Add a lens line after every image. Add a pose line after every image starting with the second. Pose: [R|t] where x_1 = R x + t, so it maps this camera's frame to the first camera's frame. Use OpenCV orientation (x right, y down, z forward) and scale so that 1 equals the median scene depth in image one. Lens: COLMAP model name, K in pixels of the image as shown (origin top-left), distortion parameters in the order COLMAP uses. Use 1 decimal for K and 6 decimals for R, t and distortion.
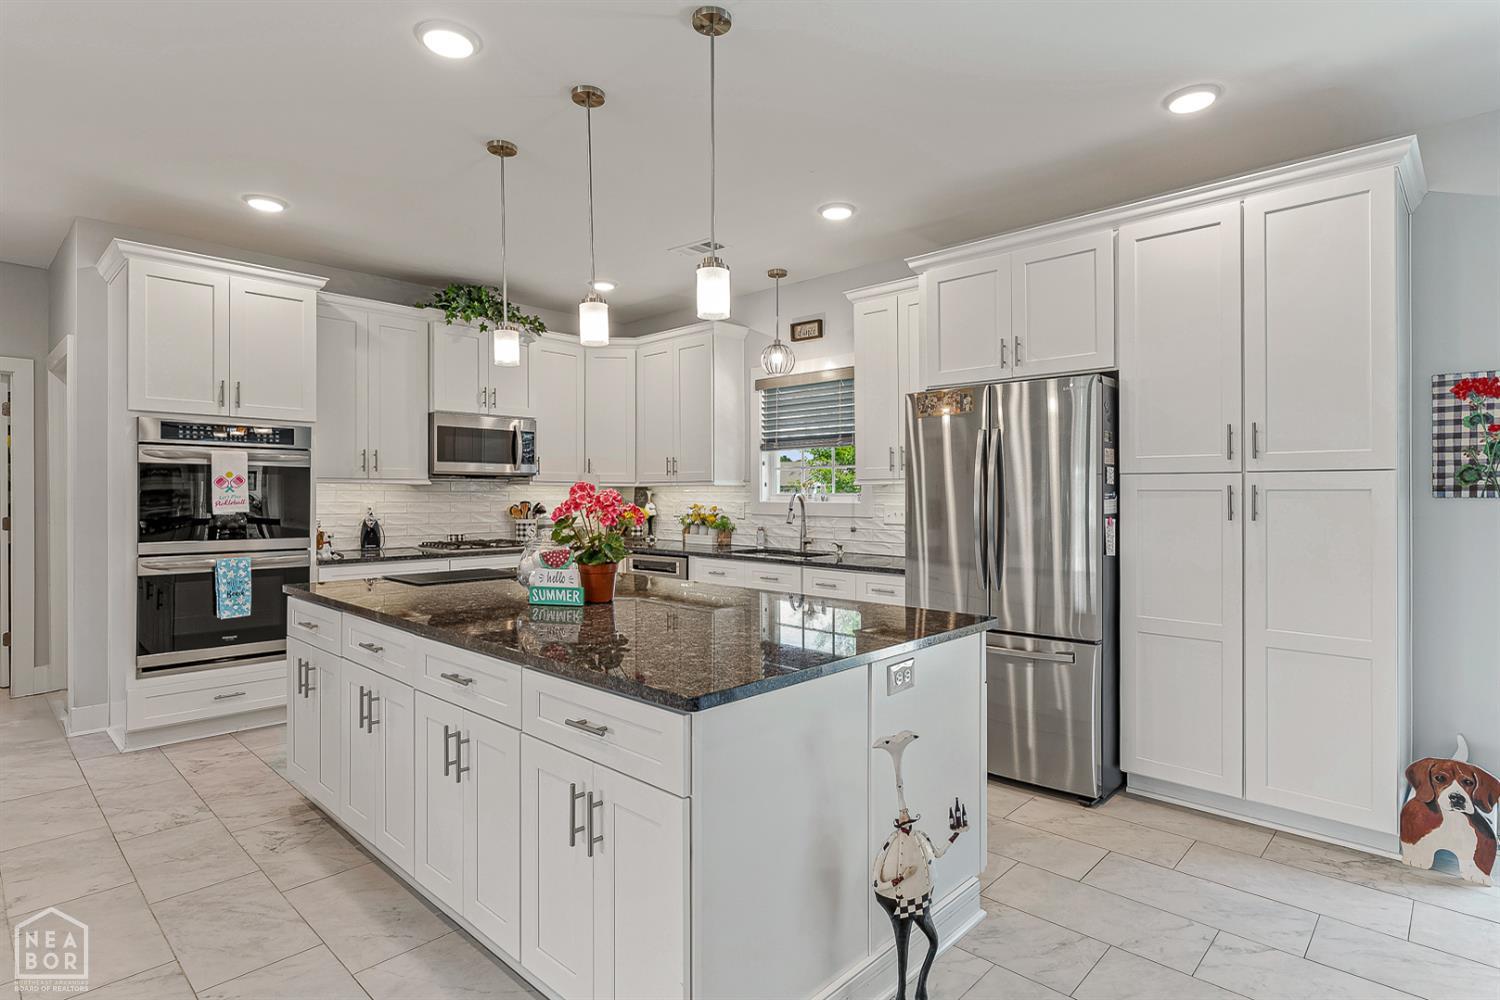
lens RADIAL K [[775.3, 0, 753.5], [0, 775.3, 494.7], [0, 0, 1]] dist [0.001398, 0.001208]
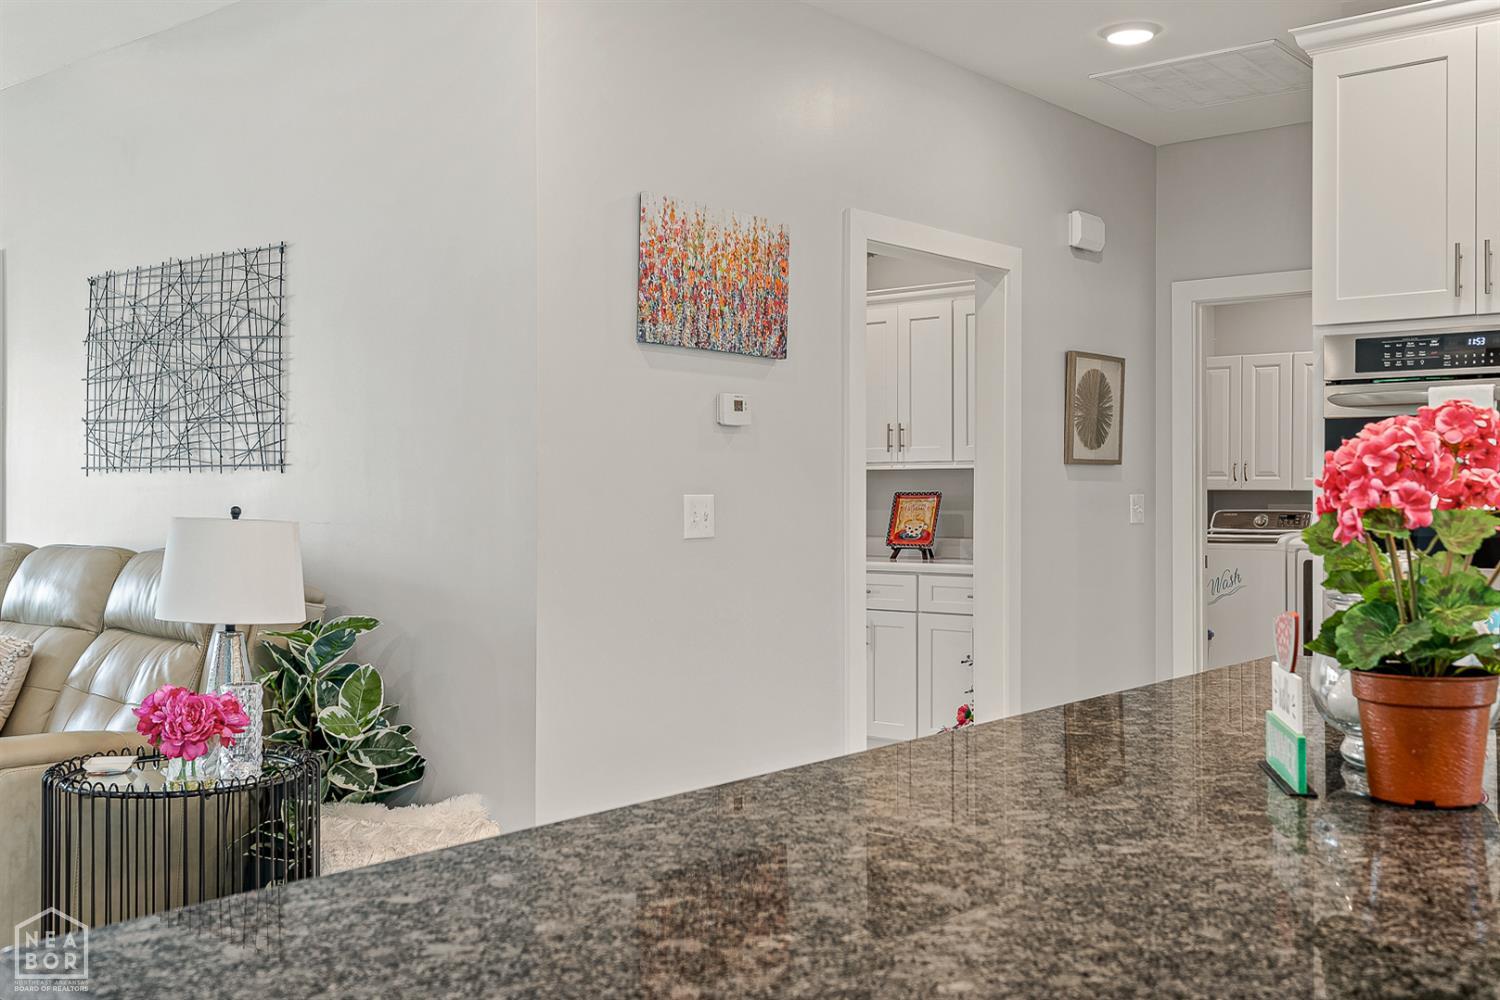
lens RADIAL K [[1540.2, 0, 747.0], [0, 1540.2, 489.5], [0, 0, 1]] dist [0.034527, 0.000000]
pose [[0.060112, -0.006674, -0.998169, 0.221502], [-0.000232, 0.999978, -0.006700, 0.012975], [0.998192, 0.000635, 0.060109, 0.394561]]
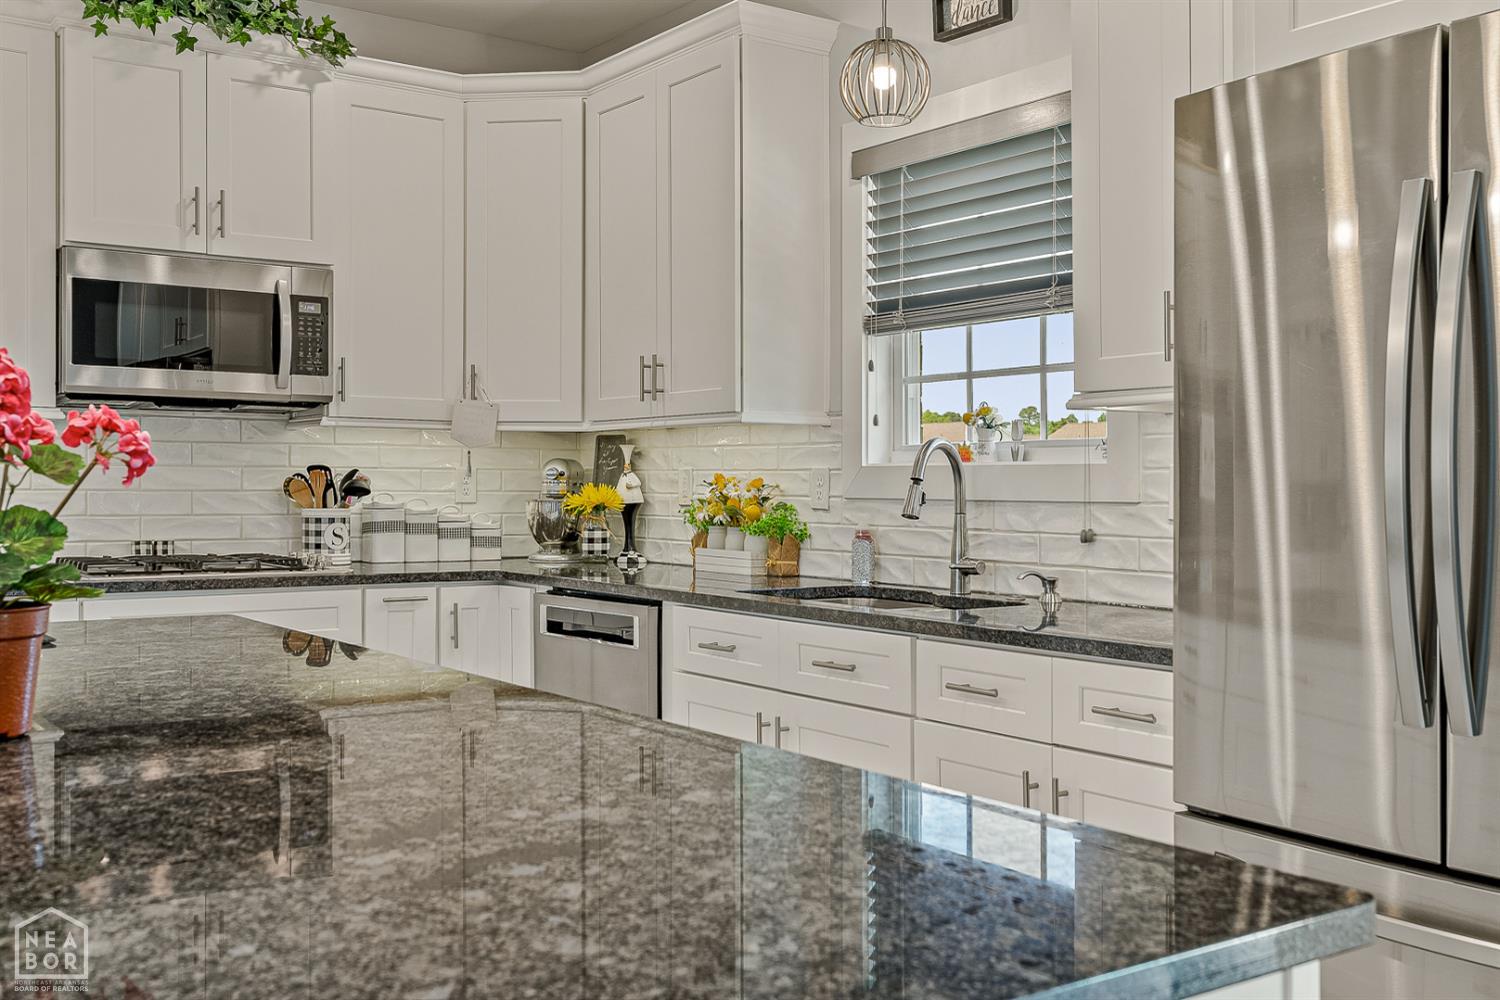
lens RADIAL K [[1540.2, 0, 748.2], [0, 1540.2, 483.4], [0, 0, 1]] dist [0.034527, 0.000000]
pose [[0.978642, 0.003243, -0.205548, 0.123505], [-0.004346, 0.999978, -0.004912, 0.024657], [0.205527, 0.005700, 0.978635, 0.262831]]
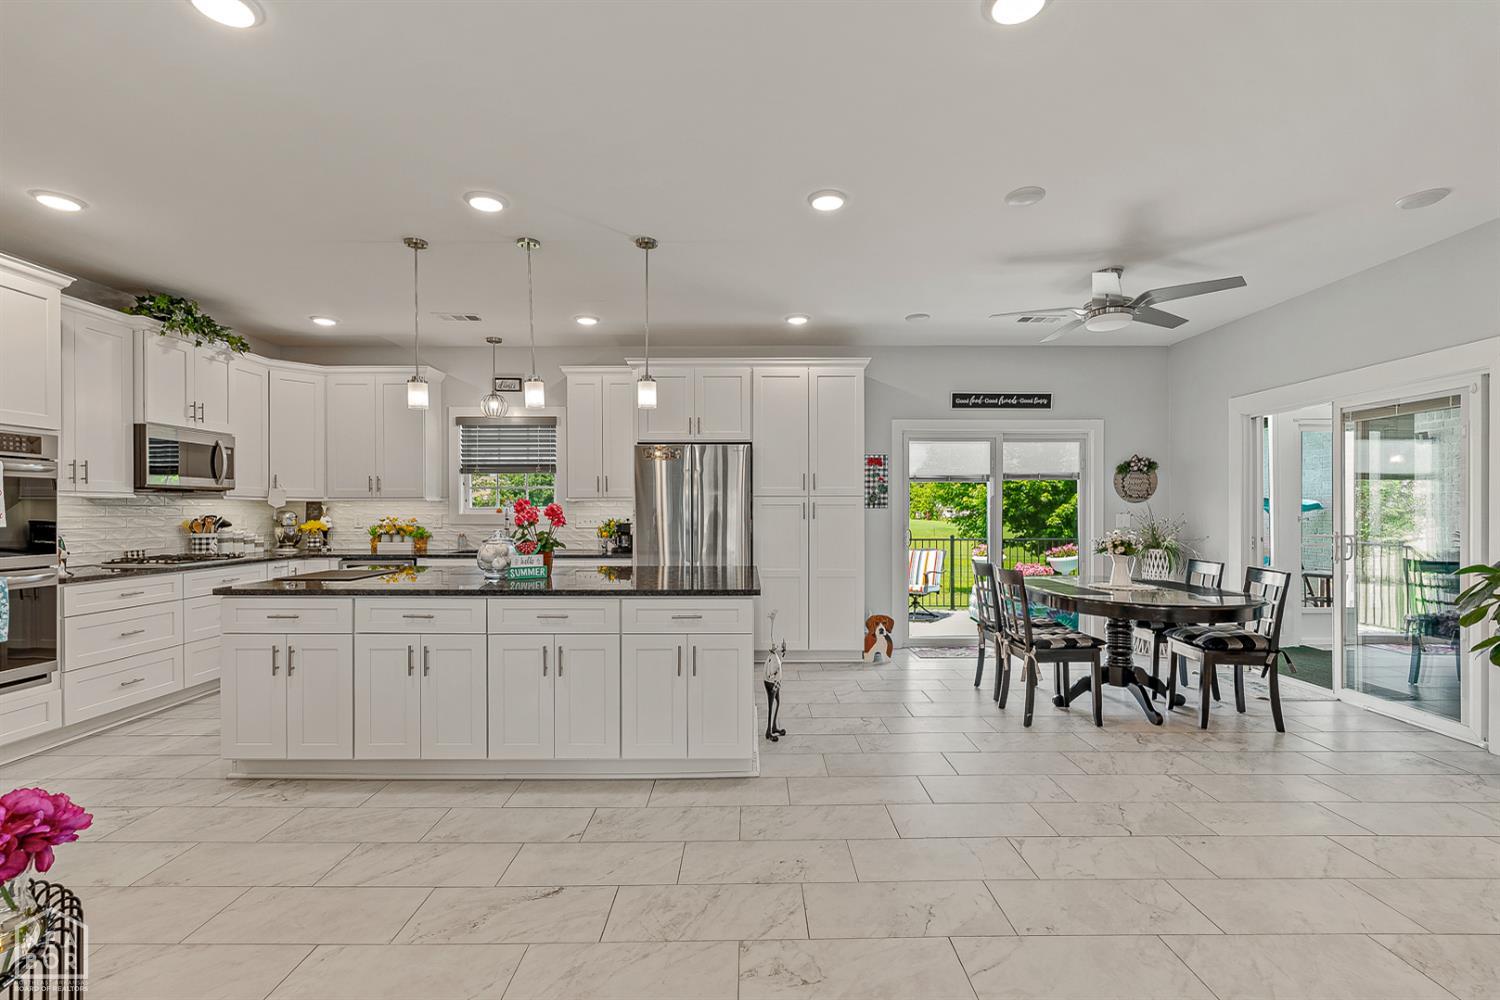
lens RADIAL K [[695.8, 0, 755.6], [0, 695.8, 516.1], [0, 0, 1]] dist [0.002656, 0.001313]
pose [[0.720655, -0.009104, 0.693234, -0.477984], [0.003761, 0.999950, 0.009223, 0.004248], [-0.693283, -0.004039, 0.720654, -0.163870]]
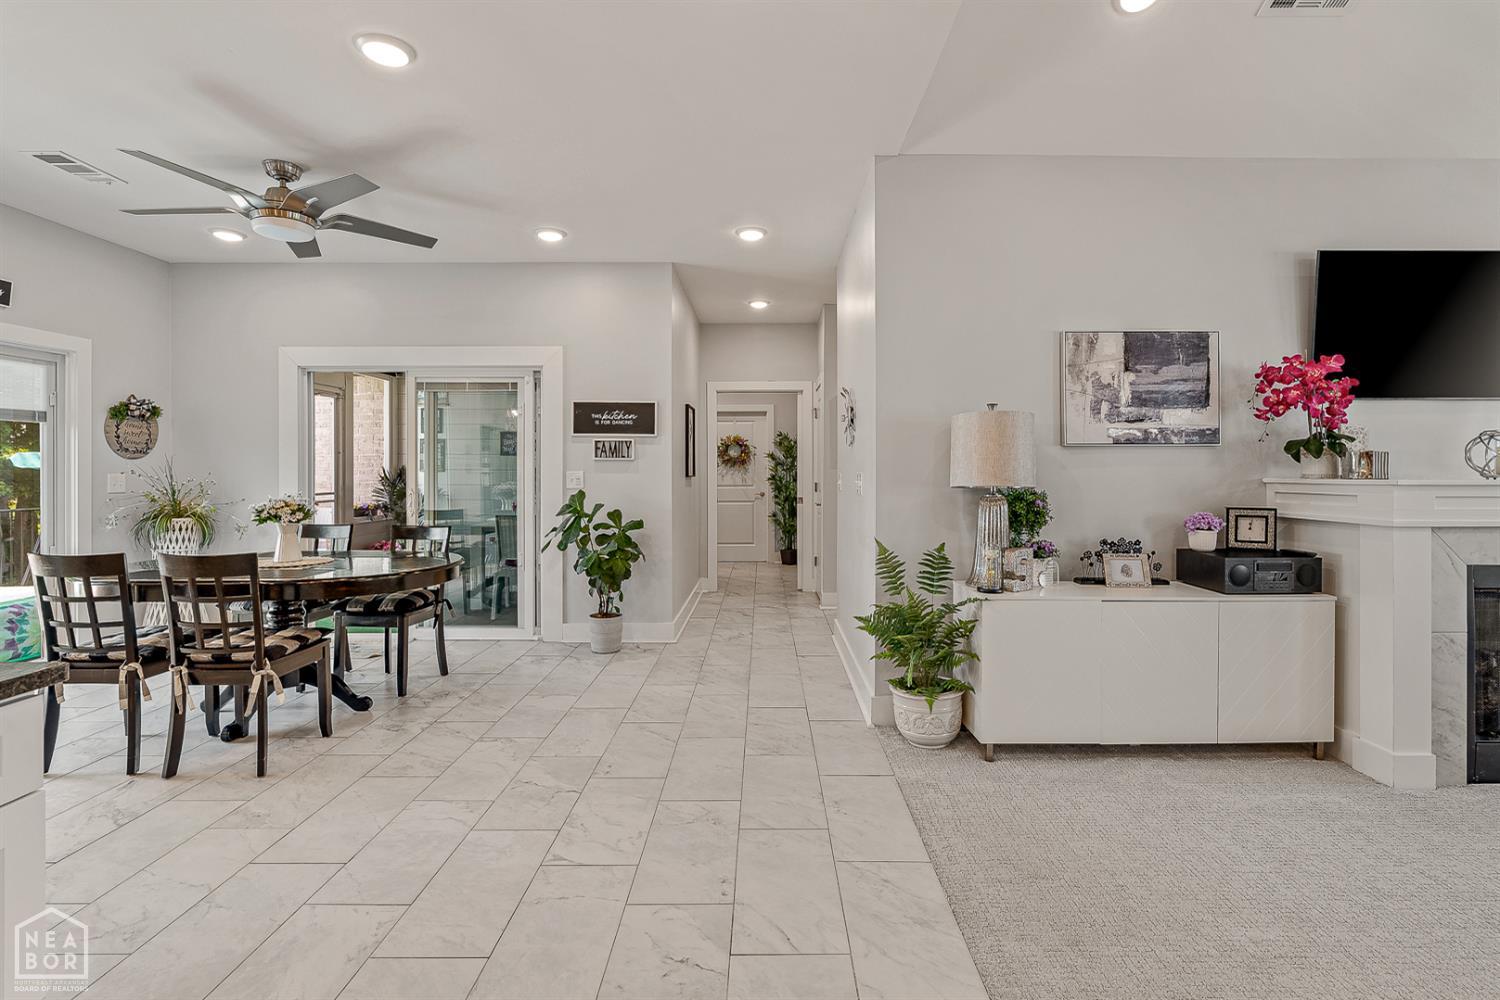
lens RADIAL K [[695.8, 0, 760.7], [0, 695.8, 476.6], [0, 0, 1]] dist [0.002656, 0.001313]
pose [[-0.685829, -0.007672, 0.727722, -0.376834], [0.000512, 0.999939, 0.011025, 0.008192], [-0.727763, 0.007934, -0.685783, 0.305906]]
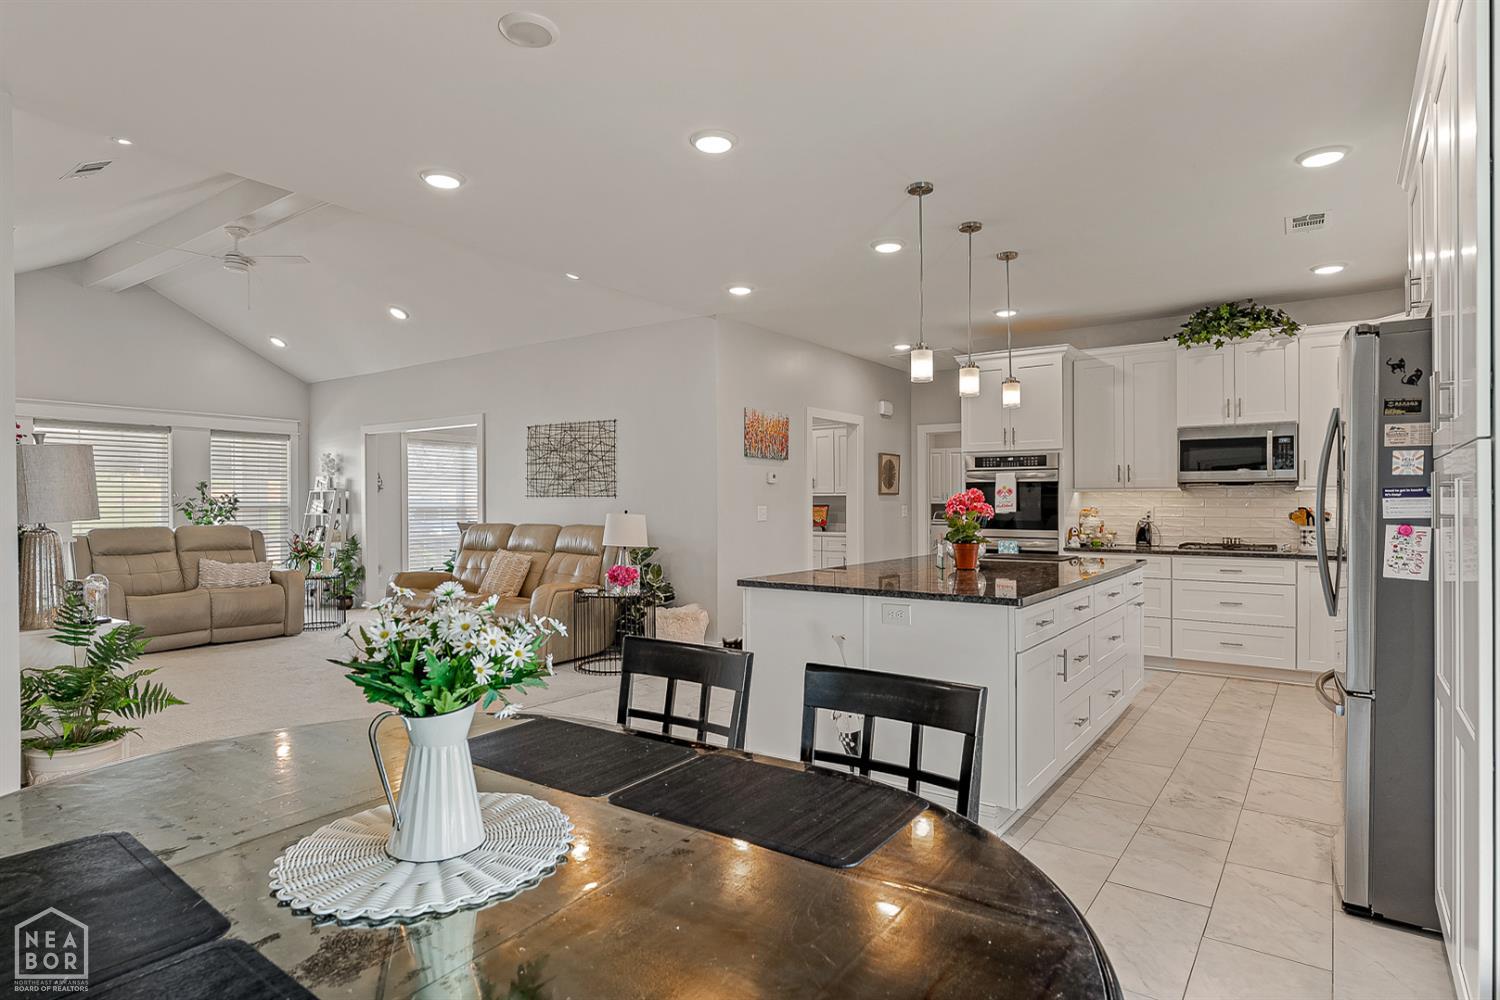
lens RADIAL K [[833.6, 0, 746.9], [0, 833.6, 495.3], [0, 0, 1]] dist [0.004329, -0.001304]
pose [[0.126355, -0.013233, -0.991897, 0.747876], [-0.001743, 0.999907, -0.013562, 0.010445], [0.991984, 0.003443, 0.126320, 0.215715]]
